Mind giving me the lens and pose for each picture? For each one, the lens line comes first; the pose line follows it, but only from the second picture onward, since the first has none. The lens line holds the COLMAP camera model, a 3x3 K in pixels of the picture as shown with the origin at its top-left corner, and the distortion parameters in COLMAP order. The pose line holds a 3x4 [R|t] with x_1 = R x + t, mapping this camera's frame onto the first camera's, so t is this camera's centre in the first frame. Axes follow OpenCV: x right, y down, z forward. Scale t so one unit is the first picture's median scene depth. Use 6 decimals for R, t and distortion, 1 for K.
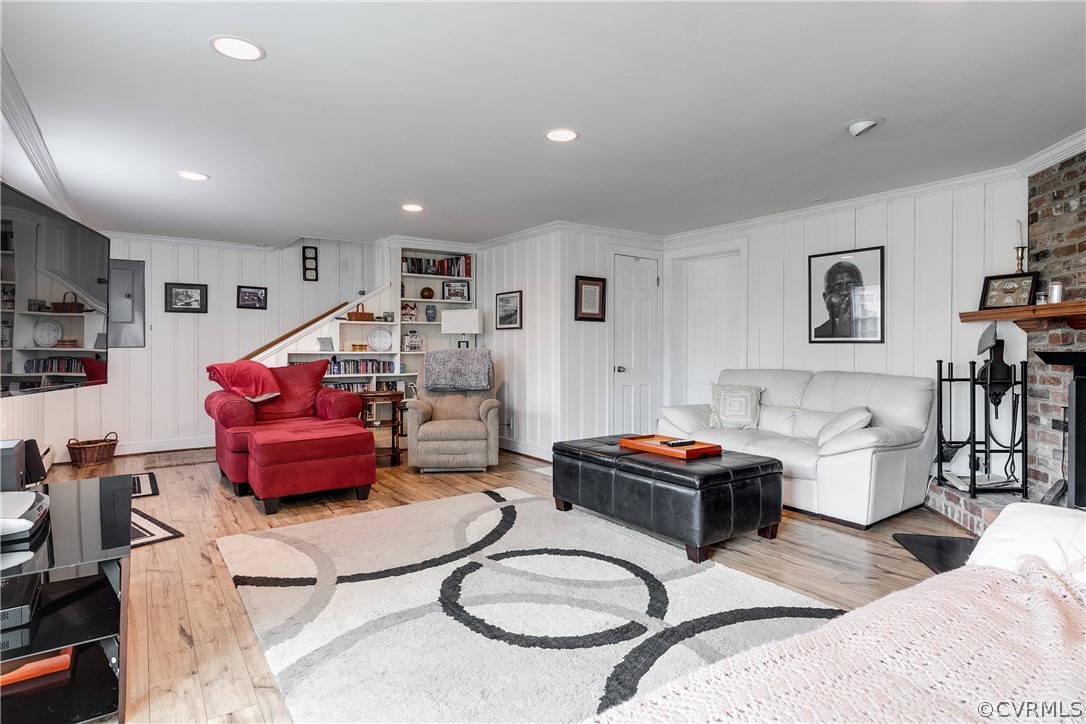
lens RADIAL K [[561.7, 0, 544.6], [0, 561.7, 345.5], [0, 0, 1]] dist [0.001230, -0.000170]
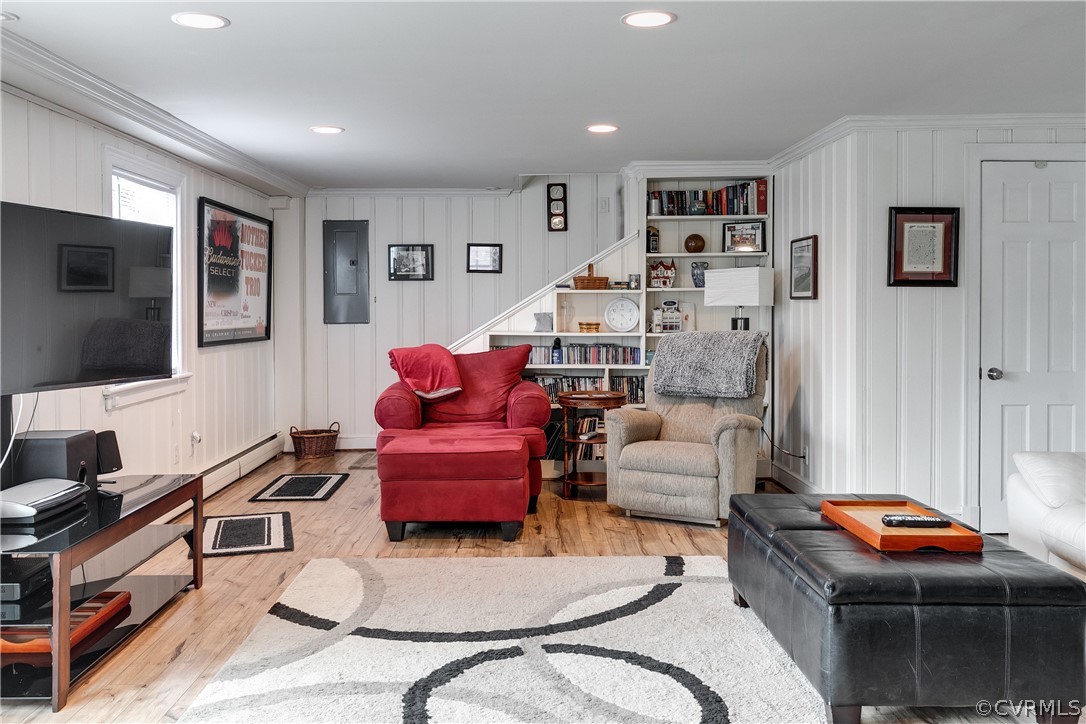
lens RADIAL K [[908.4, 0, 539.2], [0, 908.4, 313.4], [0, 0, 1]] dist [0.003160, 0.005094]
pose [[0.820464, 0.004280, -0.571683, 0.289735], [0.001755, 0.999948, 0.010005, -0.026737], [0.571696, -0.009212, 0.820414, 0.036539]]
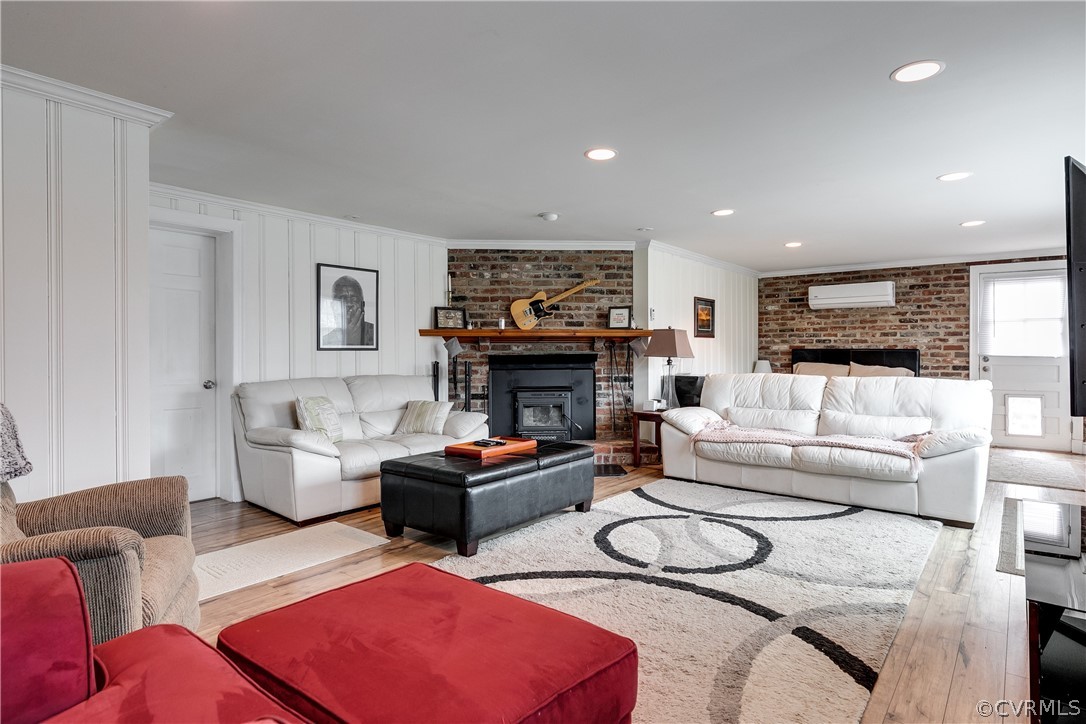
lens RADIAL K [[580.0, 0, 543.0], [0, 580.0, 362.0], [0, 0, 1]] dist [0.000578, 0.000424]
pose [[-0.251337, -0.018190, 0.967729, -0.552188], [0.003891, 0.999796, 0.019803, -0.002191], [-0.967892, 0.008742, -0.251215, 0.761258]]
